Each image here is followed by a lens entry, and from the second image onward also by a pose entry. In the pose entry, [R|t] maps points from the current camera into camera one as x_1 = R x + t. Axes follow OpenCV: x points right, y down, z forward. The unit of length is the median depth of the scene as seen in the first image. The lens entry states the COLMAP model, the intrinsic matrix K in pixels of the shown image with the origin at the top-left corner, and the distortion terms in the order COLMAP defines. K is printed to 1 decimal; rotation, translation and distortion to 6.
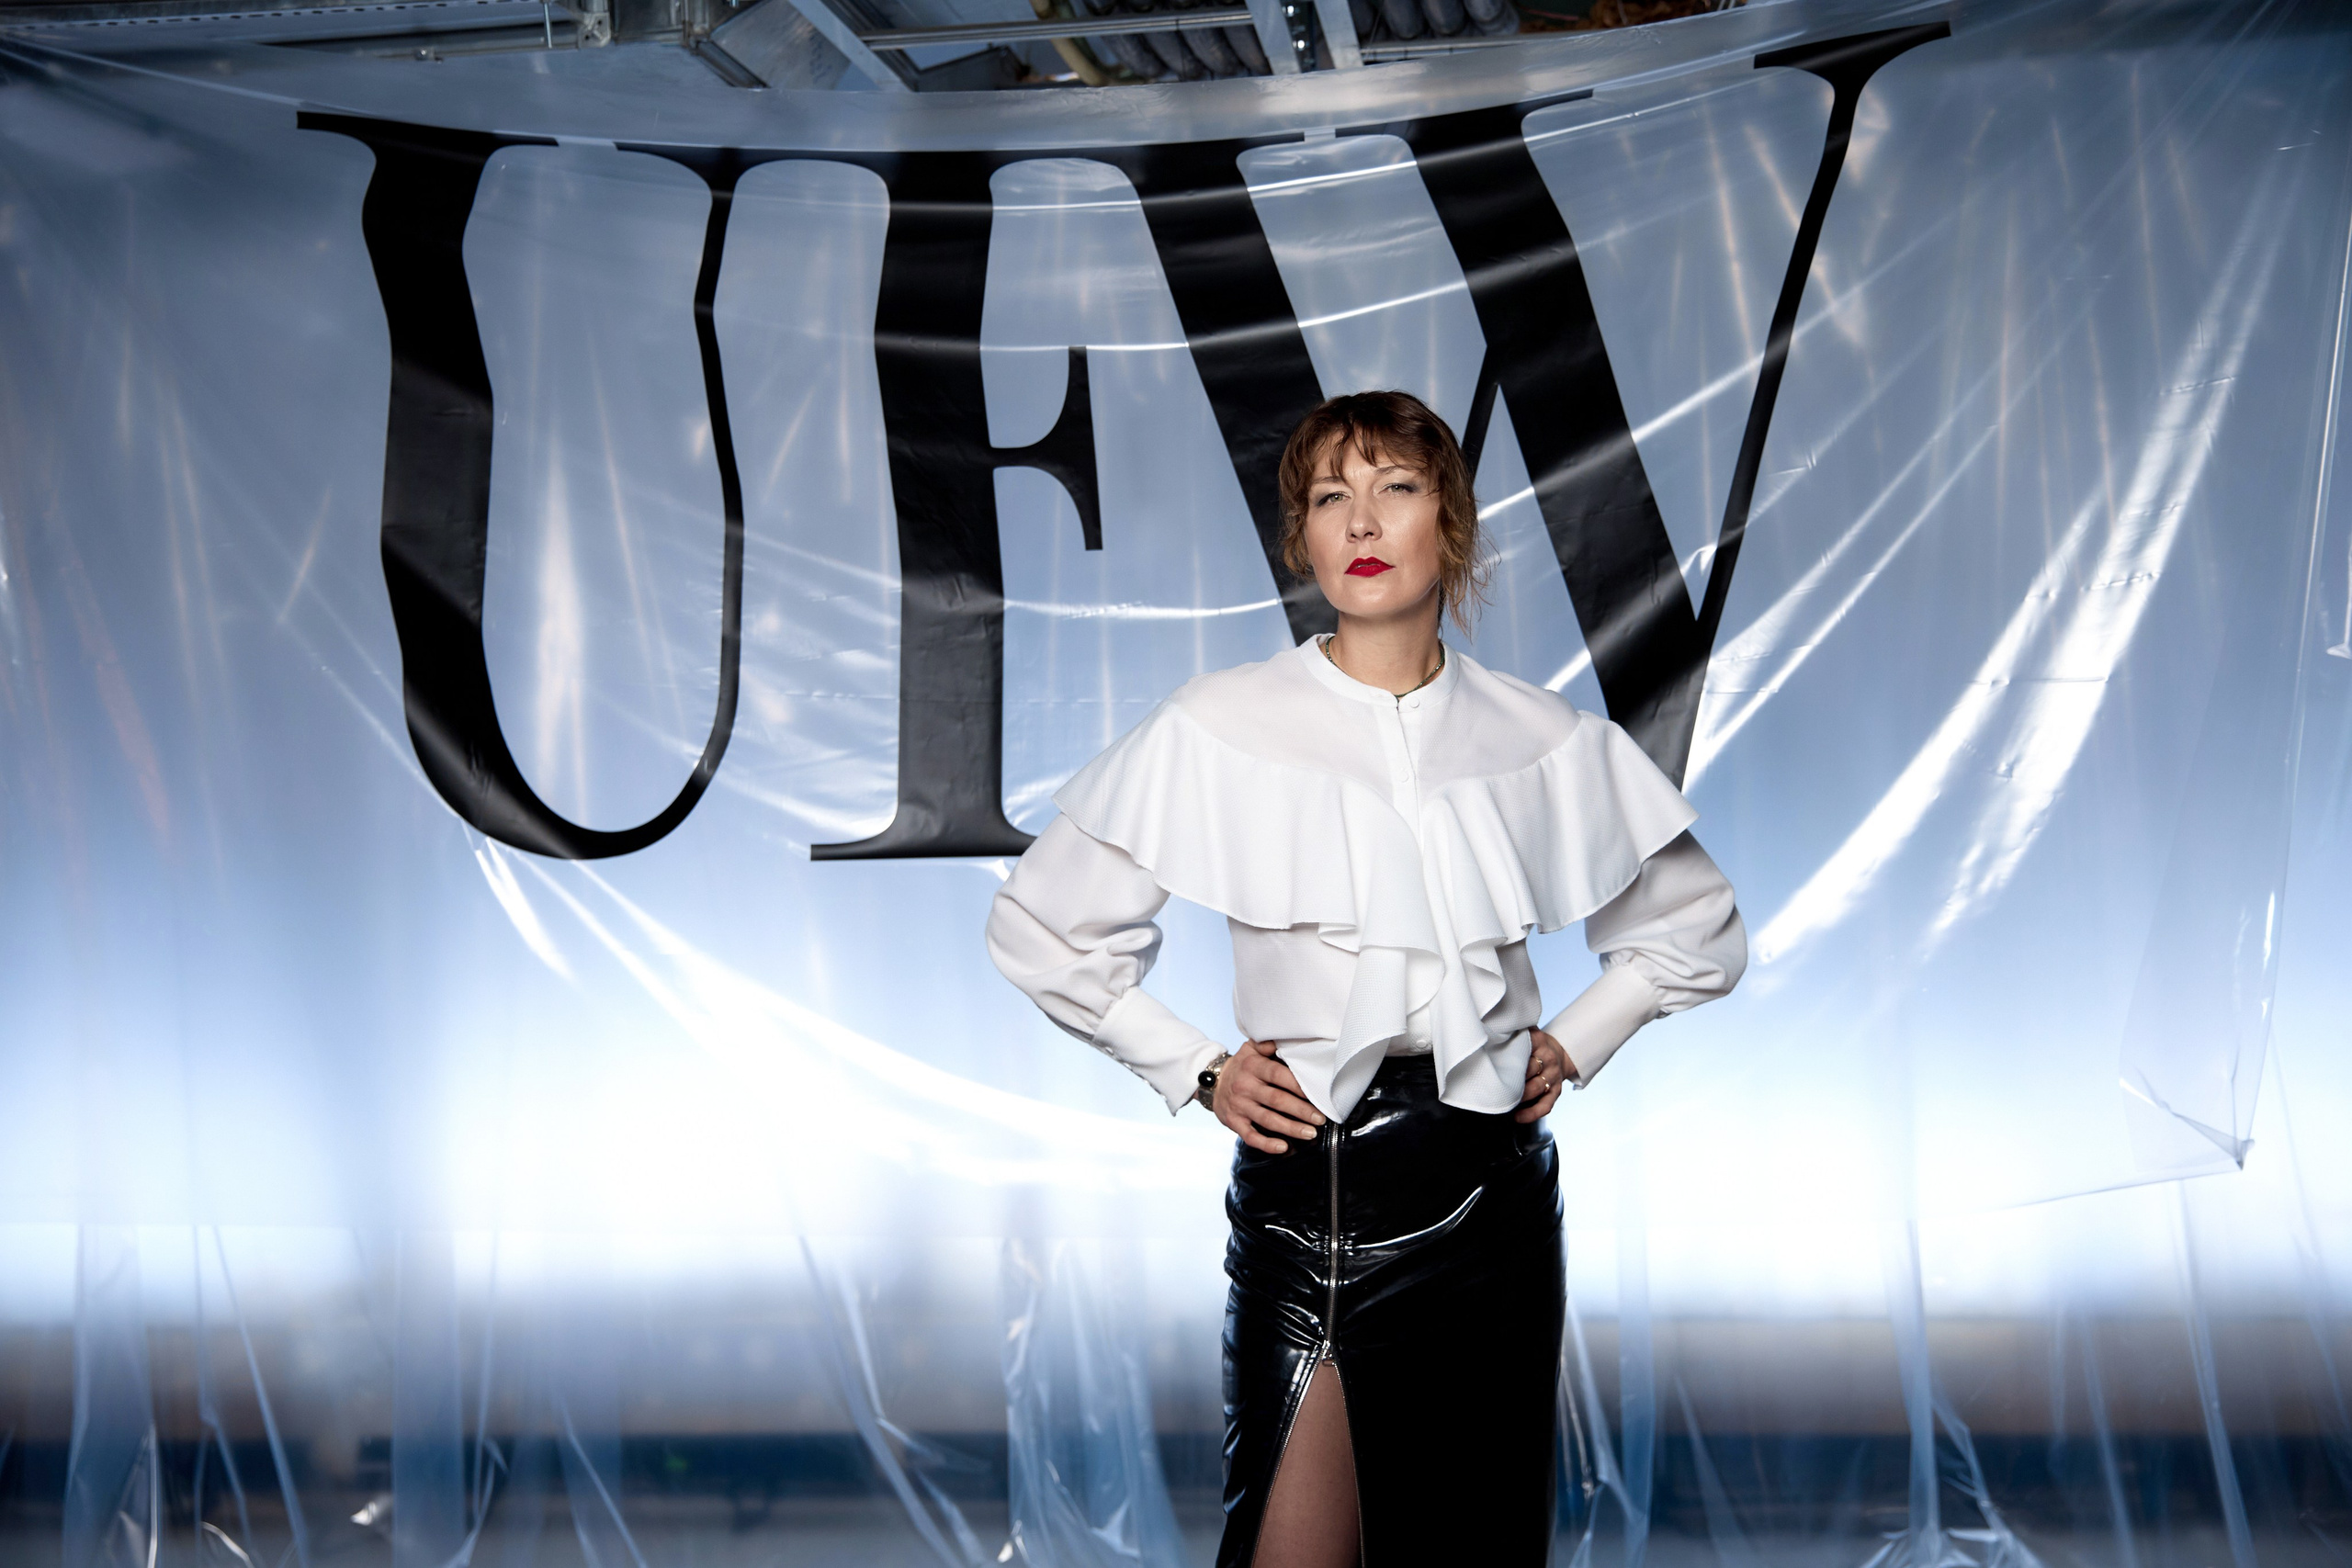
lens RADIAL K [[2628.0, 0, 1170.0], [0, 2628.0, 795.3], [0, 0, 1]] dist [0.045973, 0.000000]
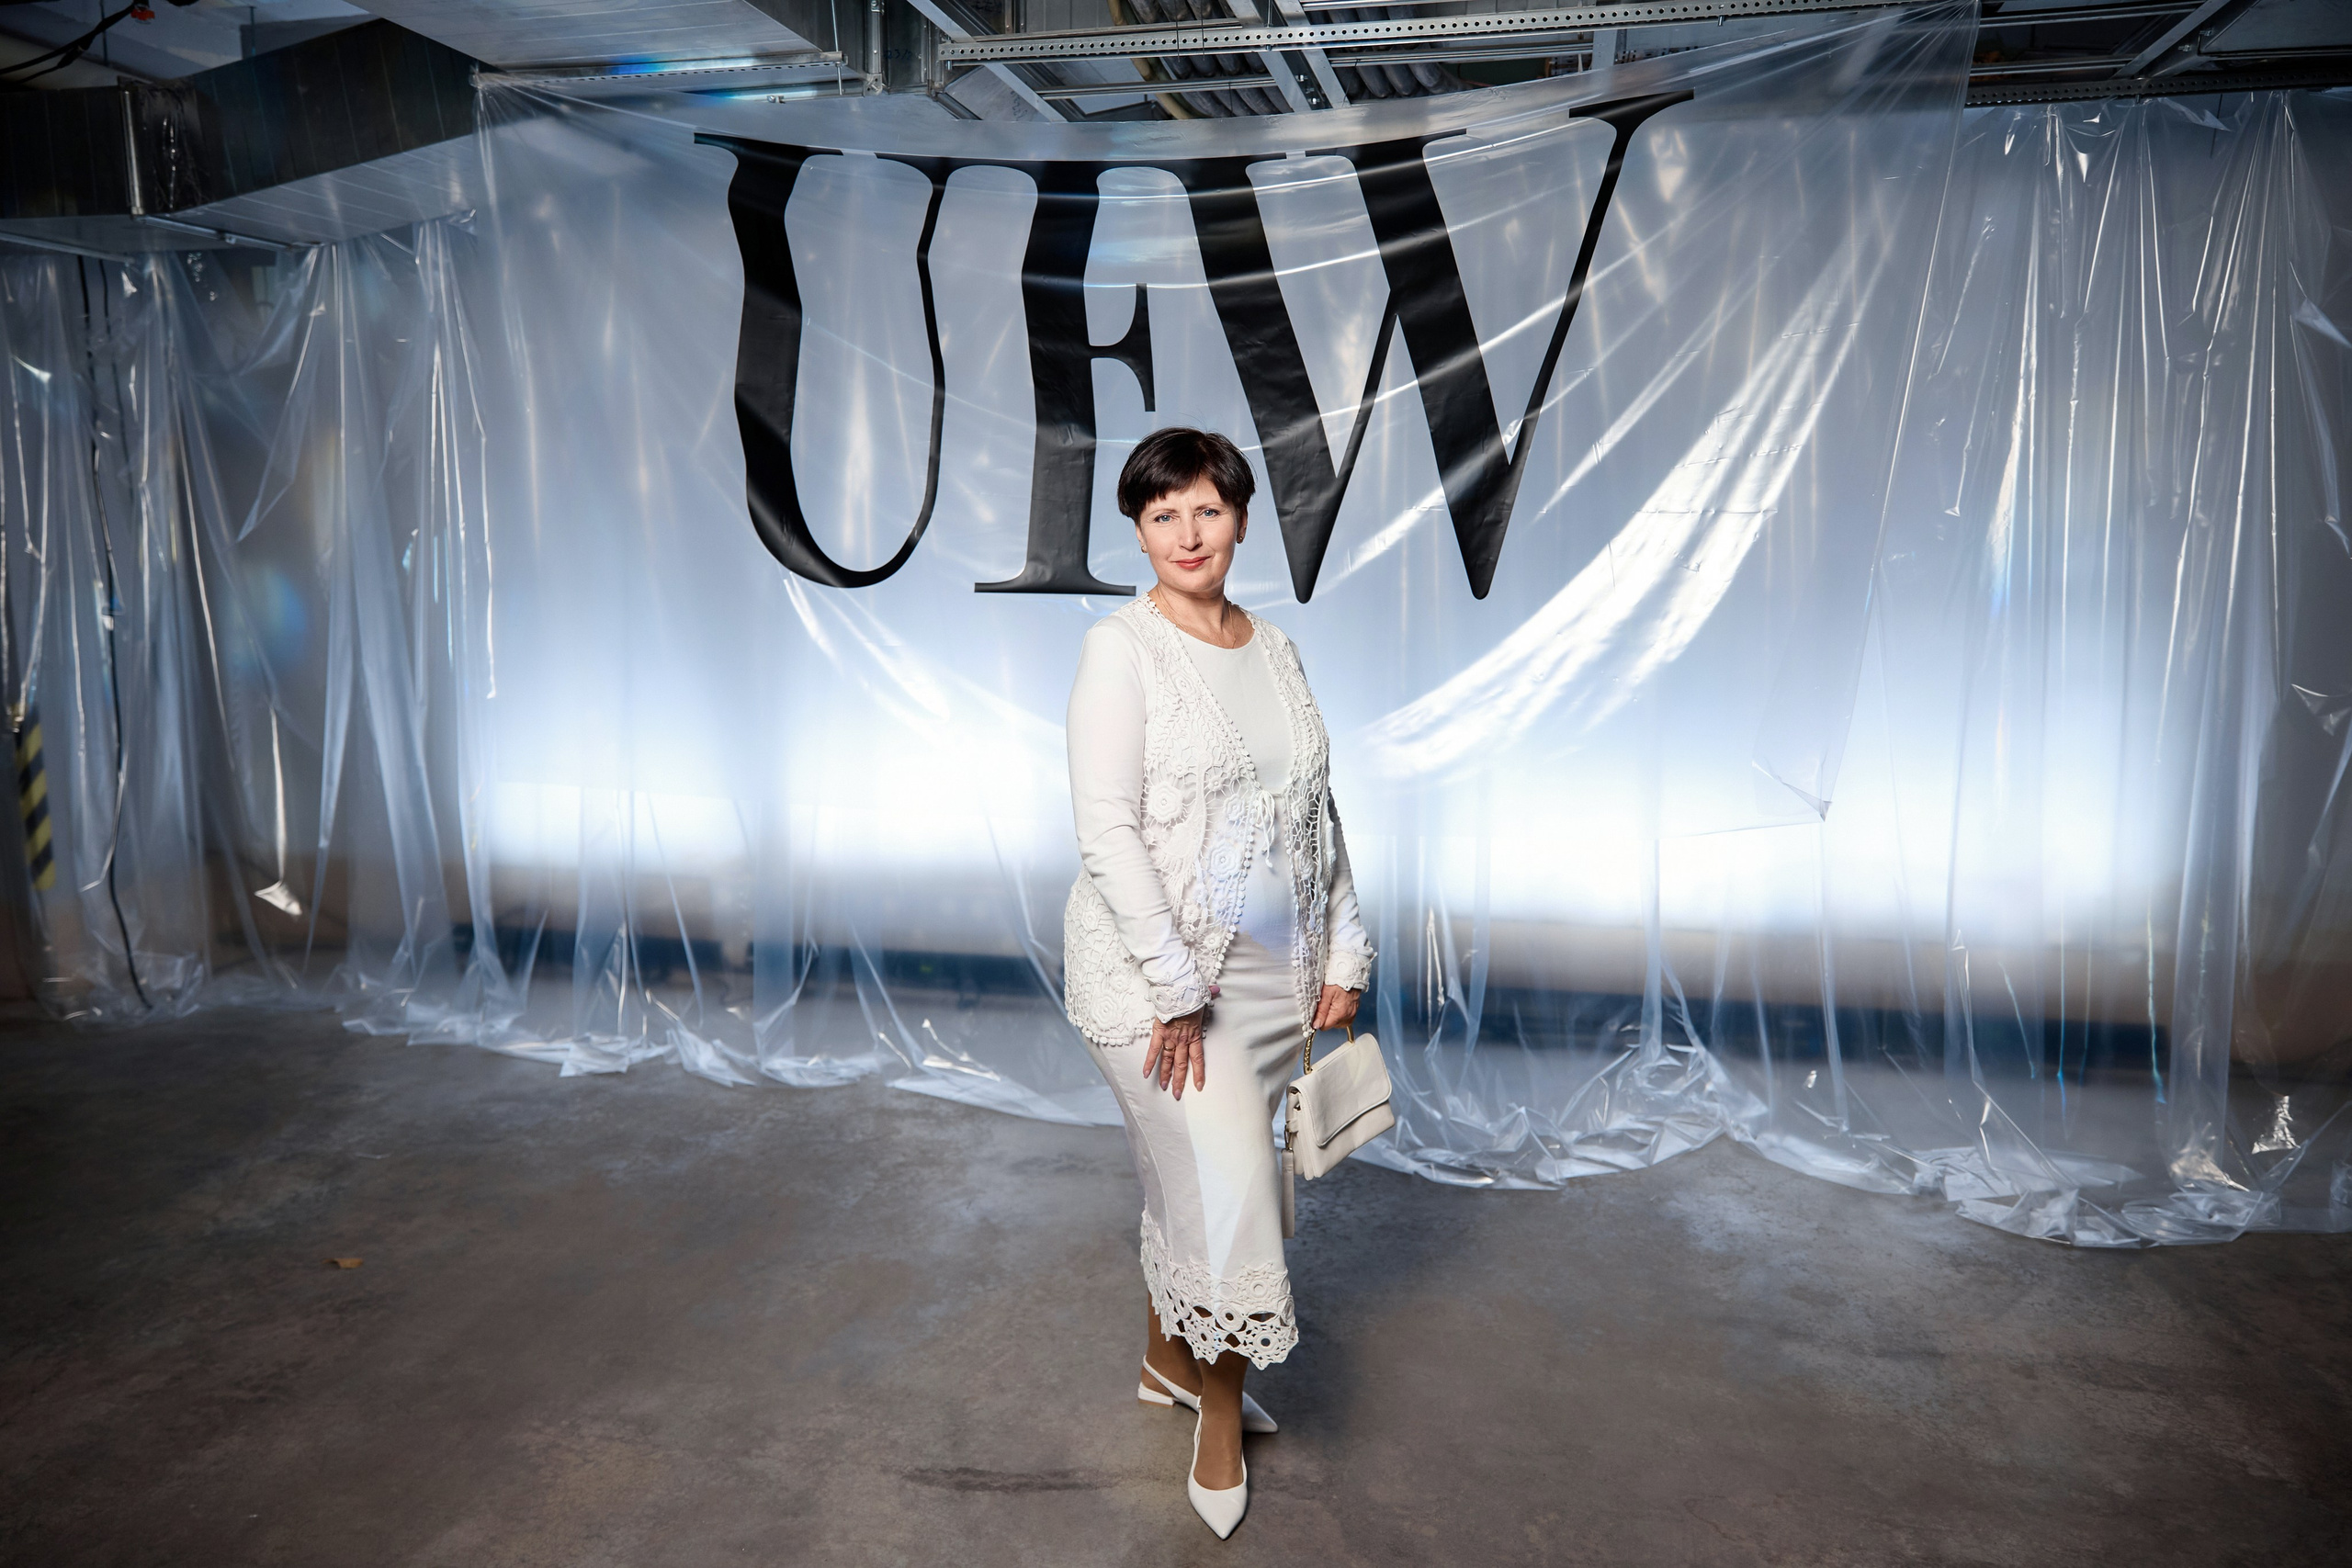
lens RADIAL K [[1714.3, 0, 1161.7], [0, 1714.3, 814.7], [0, 0, 1]] dist [-0.015179, -0.001432]
pose [[0.993524, 0.056667, -0.098481, 0.098908], [-0.045376, 0.992521, 0.113330, 0.036045], [0.104167, -0.108128, 0.988665, -0.090370]]
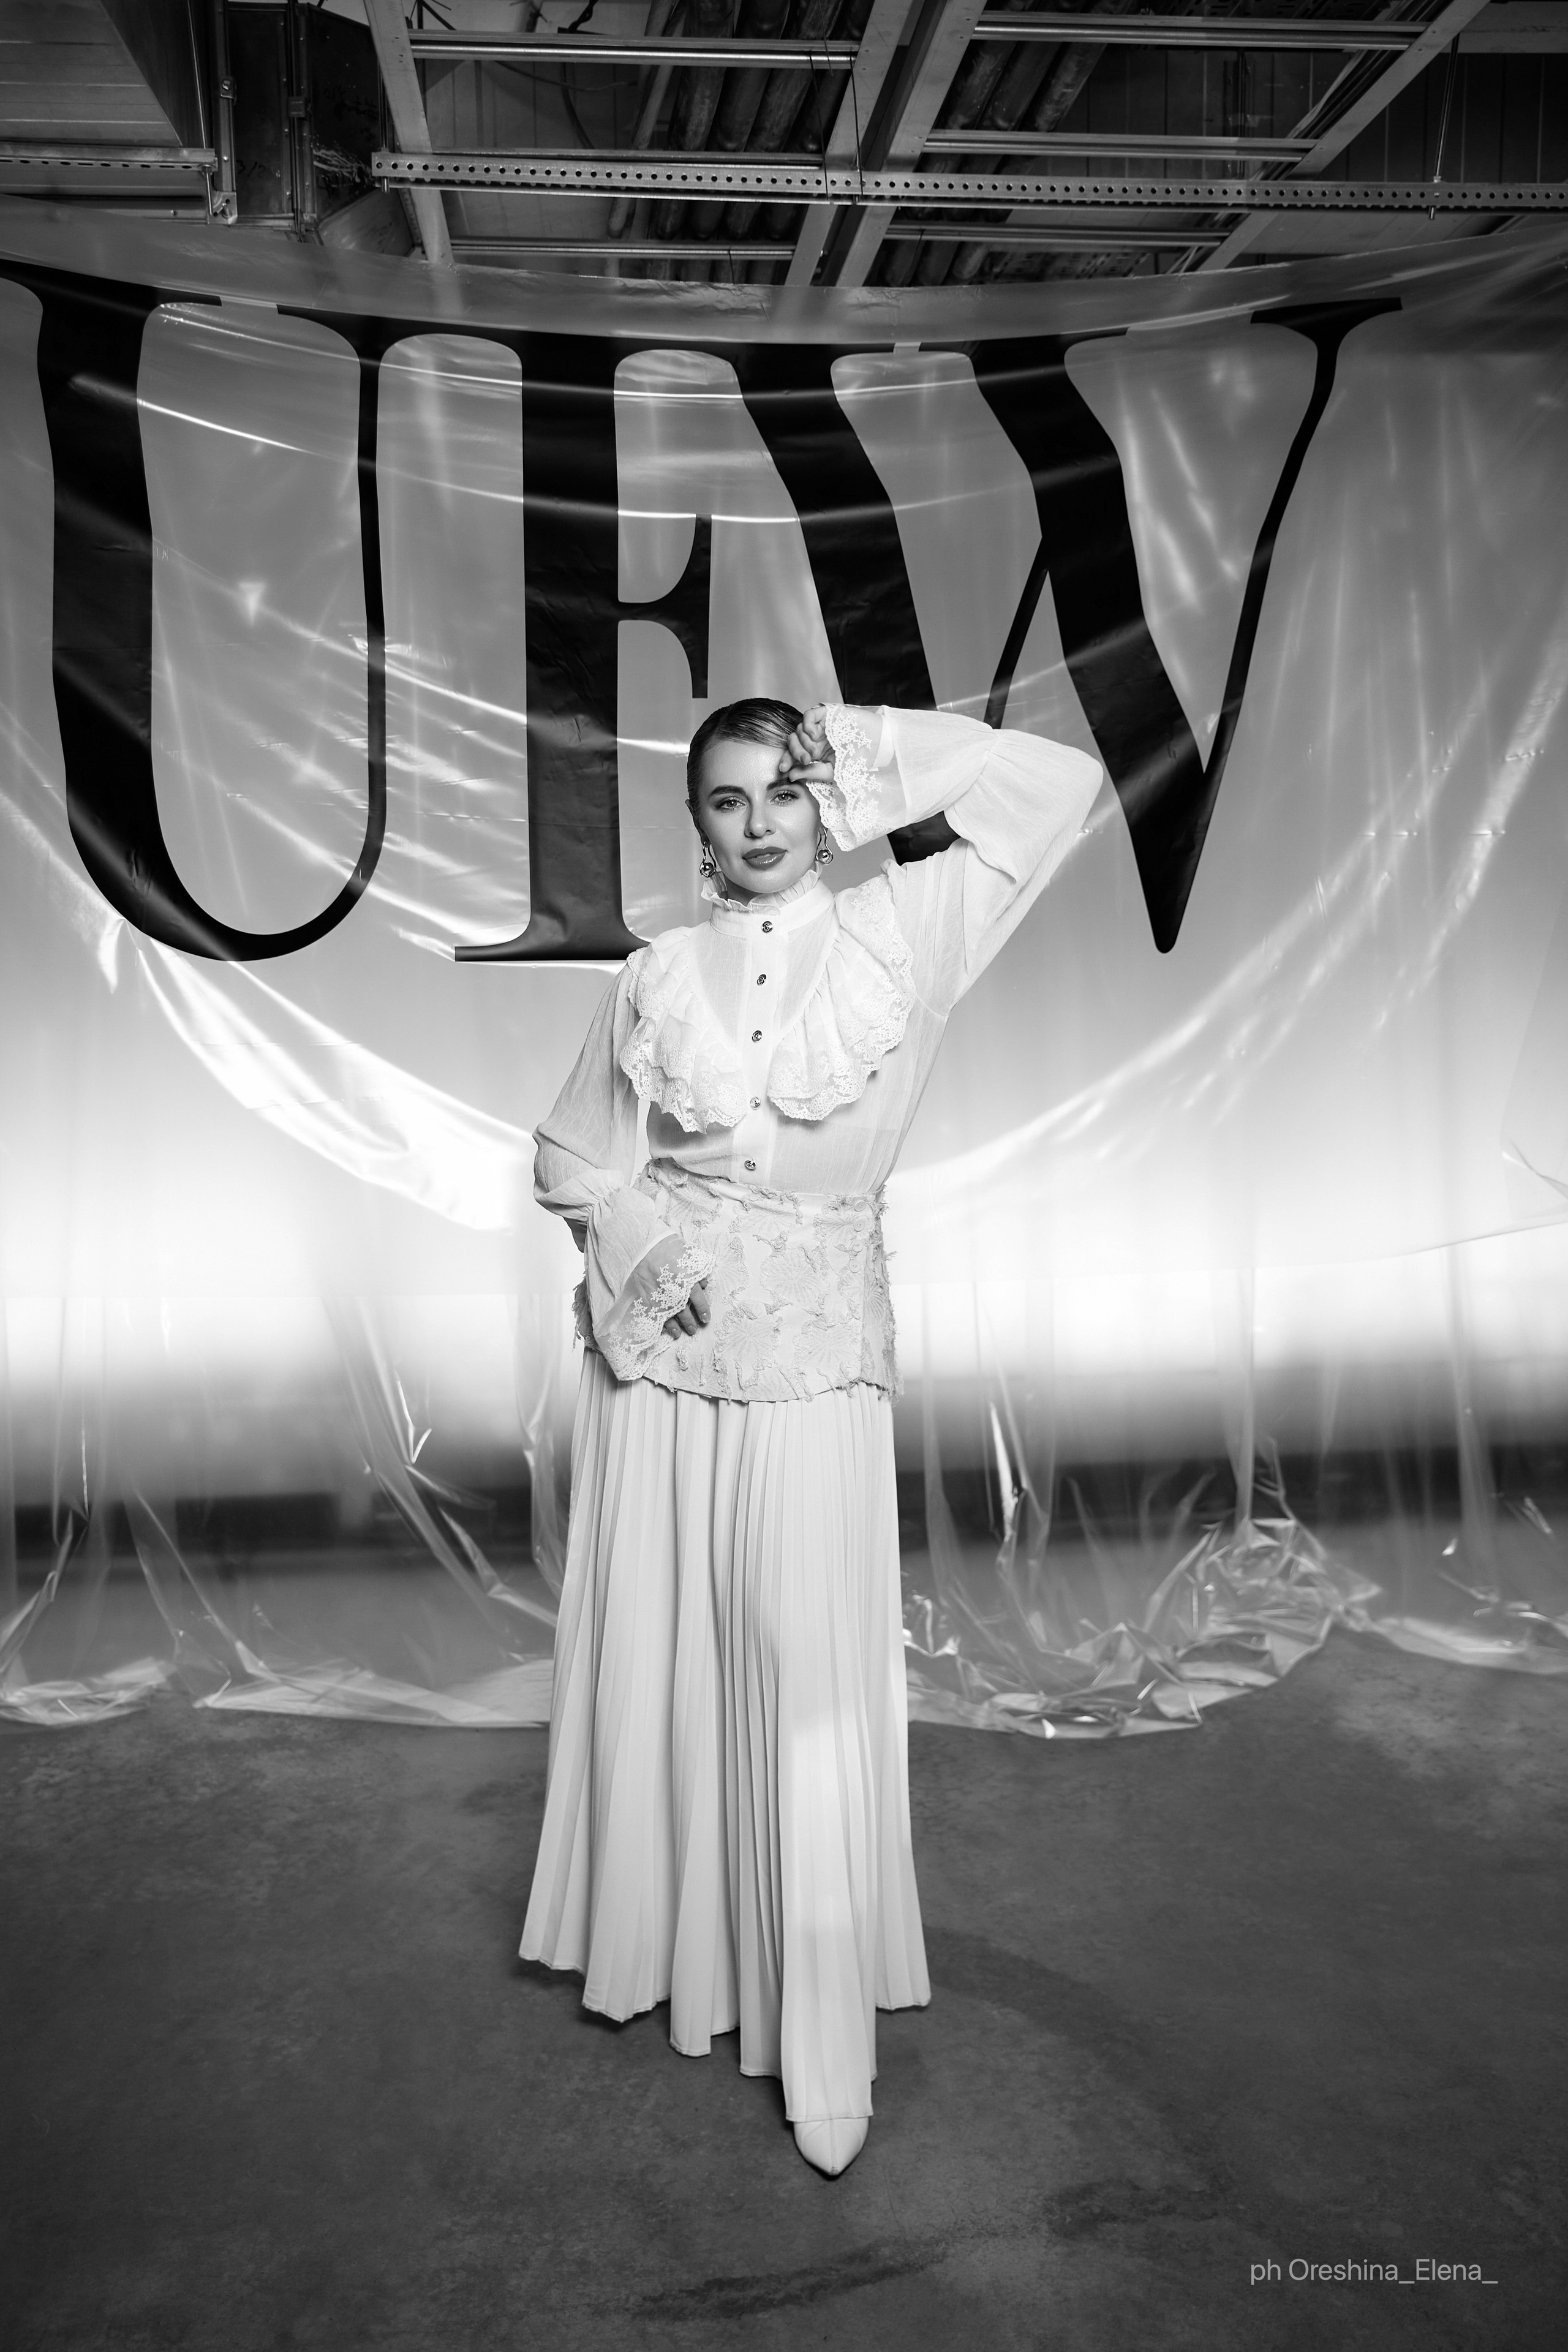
lens RADIAL K [[2217.3, 0, 808.5], [0, 2217.3, 1174.0], [0, 0, 1]] dist [-0.002862, 0.000000]
pose [[0.972093, -0.003653, 0.234567, -0.213204], [-0.013121, 0.997467, 0.069909, 0.047475], [-0.234228, -0.071036, 0.969583, 0.024071]]
